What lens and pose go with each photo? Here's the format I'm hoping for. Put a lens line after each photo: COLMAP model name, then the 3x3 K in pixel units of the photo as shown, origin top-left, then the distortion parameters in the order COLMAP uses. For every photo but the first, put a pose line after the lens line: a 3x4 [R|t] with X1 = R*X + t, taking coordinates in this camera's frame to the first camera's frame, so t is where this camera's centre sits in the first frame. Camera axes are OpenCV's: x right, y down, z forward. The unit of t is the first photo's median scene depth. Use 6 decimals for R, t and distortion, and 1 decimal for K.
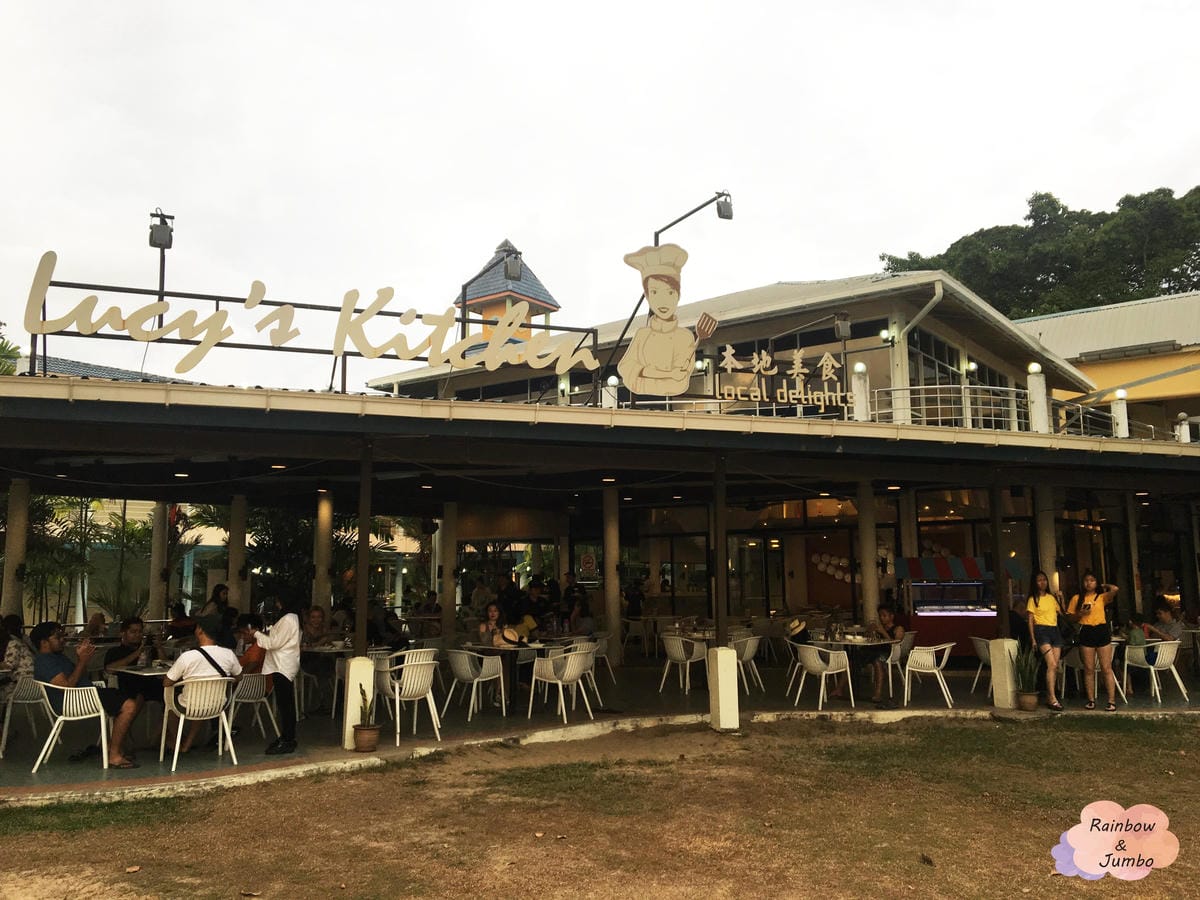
lens RADIAL K [[1023.3, 0, 600.0], [0, 1023.3, 450.0], [0, 0, 1]] dist [0.126454, 0.000019]
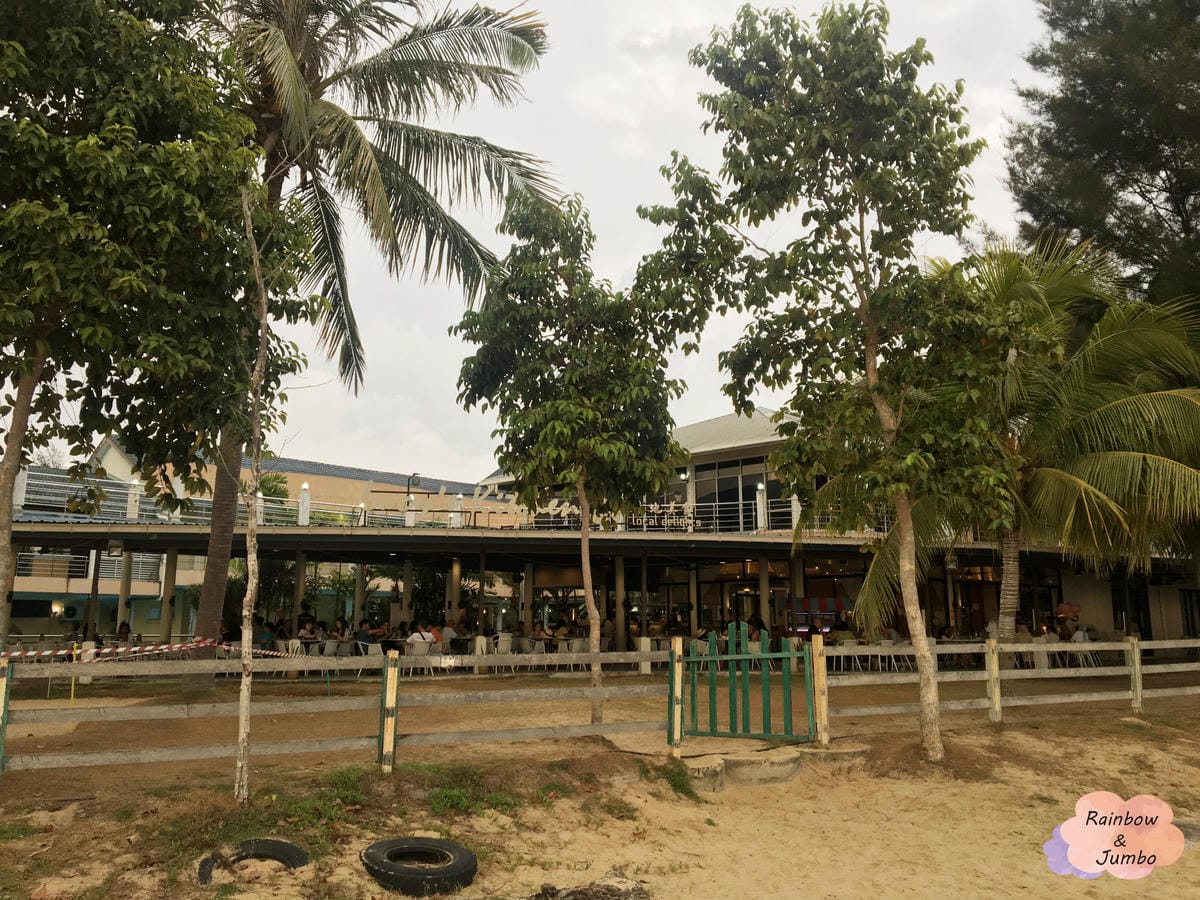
lens RADIAL K [[1023.3, 0, 600.0], [0, 1023.3, 450.0], [0, 0, 1]] dist [0.126454, 0.000019]
pose [[0.995289, -0.011687, -0.096248, 0.145271], [0.007319, 0.998932, -0.045614, -0.062587], [0.096678, 0.044695, 0.994312, -0.712895]]
